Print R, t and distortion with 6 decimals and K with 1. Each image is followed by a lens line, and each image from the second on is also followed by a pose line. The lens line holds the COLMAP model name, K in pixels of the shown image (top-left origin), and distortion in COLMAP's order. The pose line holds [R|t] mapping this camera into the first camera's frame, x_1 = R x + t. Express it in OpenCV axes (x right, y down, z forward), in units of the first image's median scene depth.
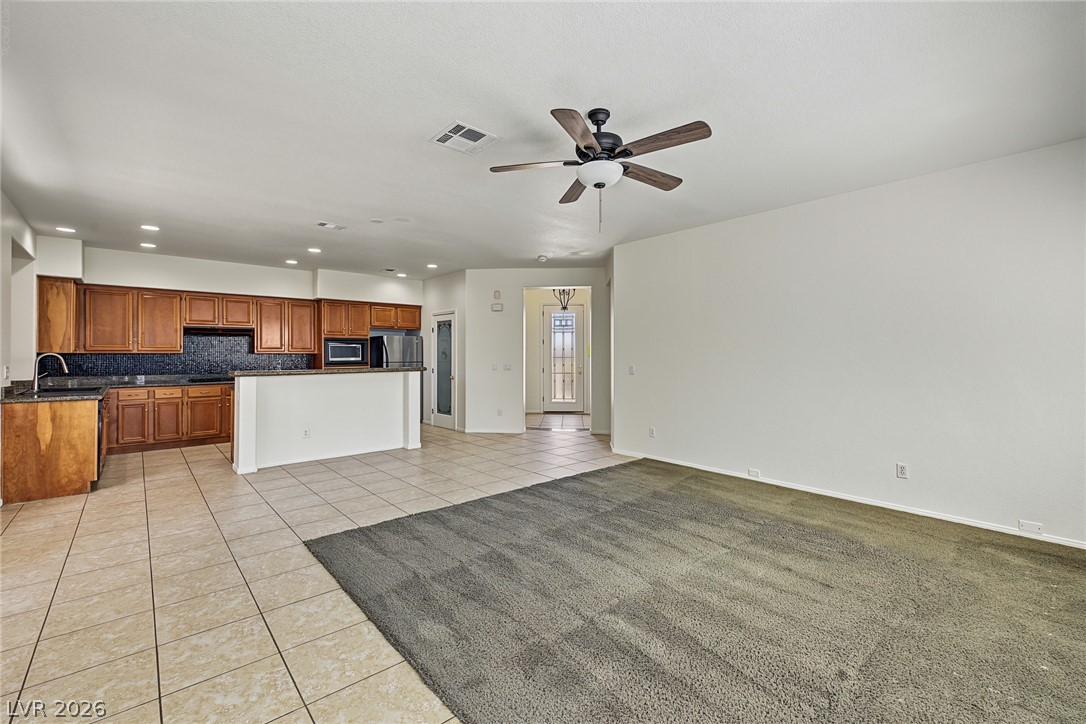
lens RADIAL K [[465.4, 0, 512.7], [0, 465.4, 349.5], [0, 0, 1]] dist [0.012772, -0.000751]
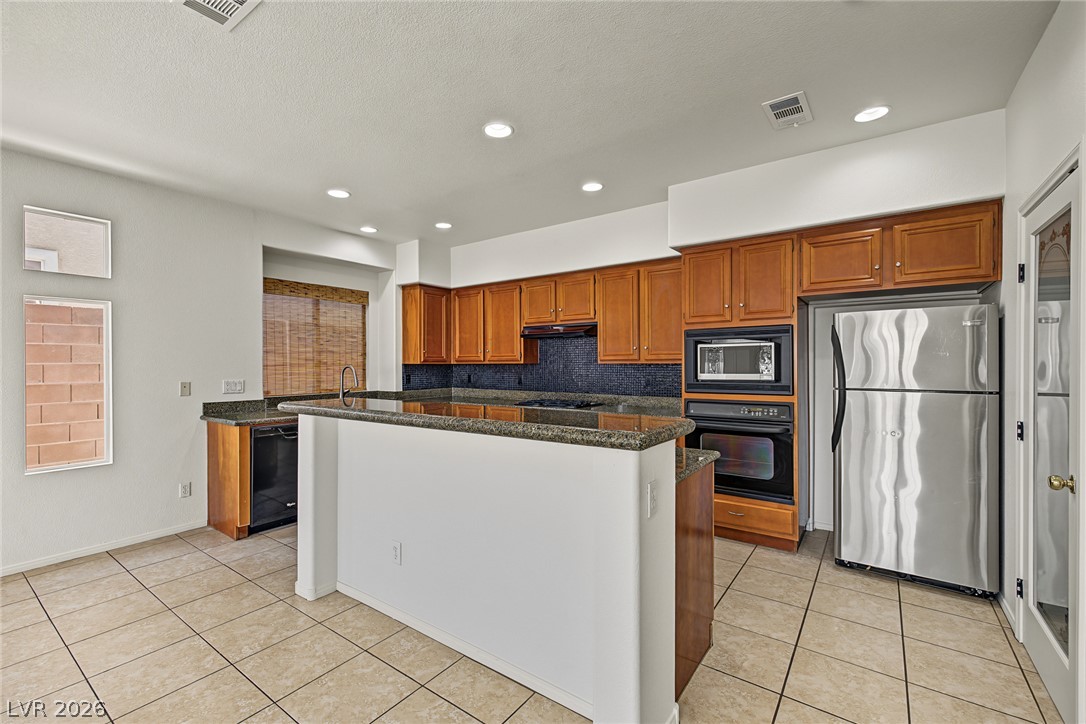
lens RADIAL K [[465.4, 0, 548.0], [0, 465.4, 360.6], [0, 0, 1]] dist [0.012772, -0.000751]
pose [[0.270471, -0.003097, -0.962723, 0.010271], [0.016516, 0.999863, 0.001423, 0.002581], [0.962587, -0.016285, 0.270485, 0.890009]]
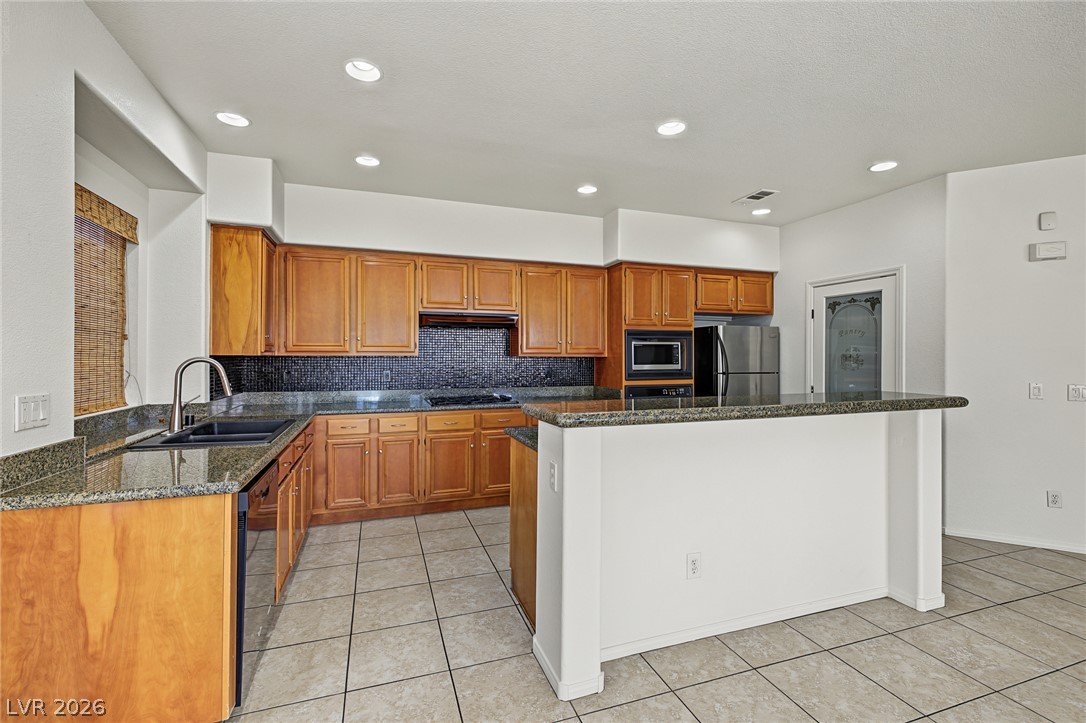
lens RADIAL K [[465.4, 0, 539.0], [0, 465.4, 347.7], [0, 0, 1]] dist [0.012772, -0.000751]
pose [[0.941509, -0.001194, -0.336986, -0.375950], [-0.000240, 0.999991, -0.004211, -0.000615], [0.336988, 0.004045, 0.941500, 0.514622]]
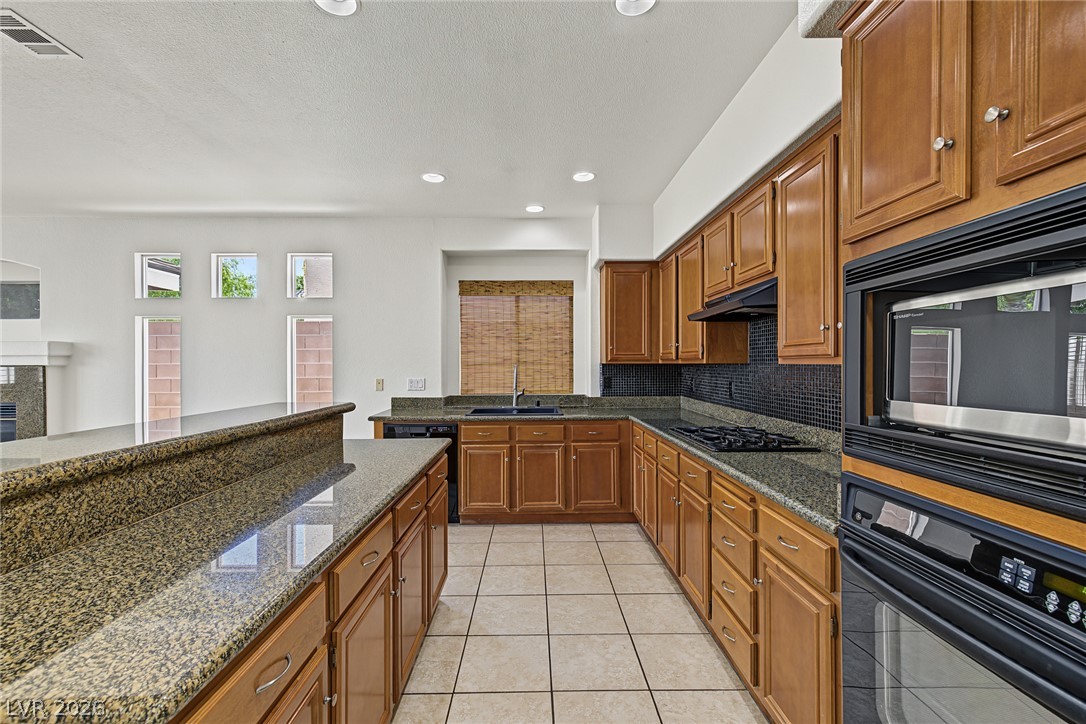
lens RADIAL K [[465.4, 0, 545.5], [0, 465.4, 365.7], [0, 0, 1]] dist [0.012772, -0.000751]
pose [[-0.609809, 0.007983, -0.792508, -0.278935], [0.016034, 0.999869, -0.002266, 0.008838], [0.792386, -0.014089, -0.609857, 1.218609]]
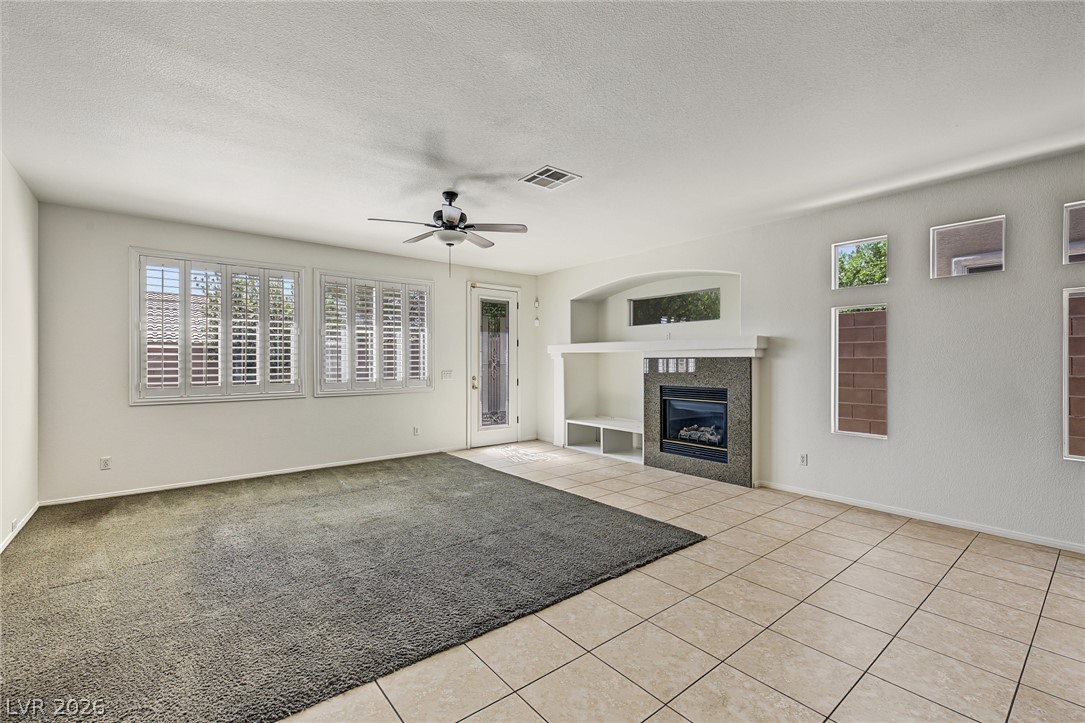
lens RADIAL K [[464.9, 0, 534.7], [0, 464.9, 357.7], [0, 0, 1]] dist [0.012772, -0.000751]
pose [[-0.999938, -0.003883, -0.010453, -0.021656], [-0.003629, 0.999700, -0.024207, 0.015897], [0.010544, -0.024167, -0.999652, 1.015257]]
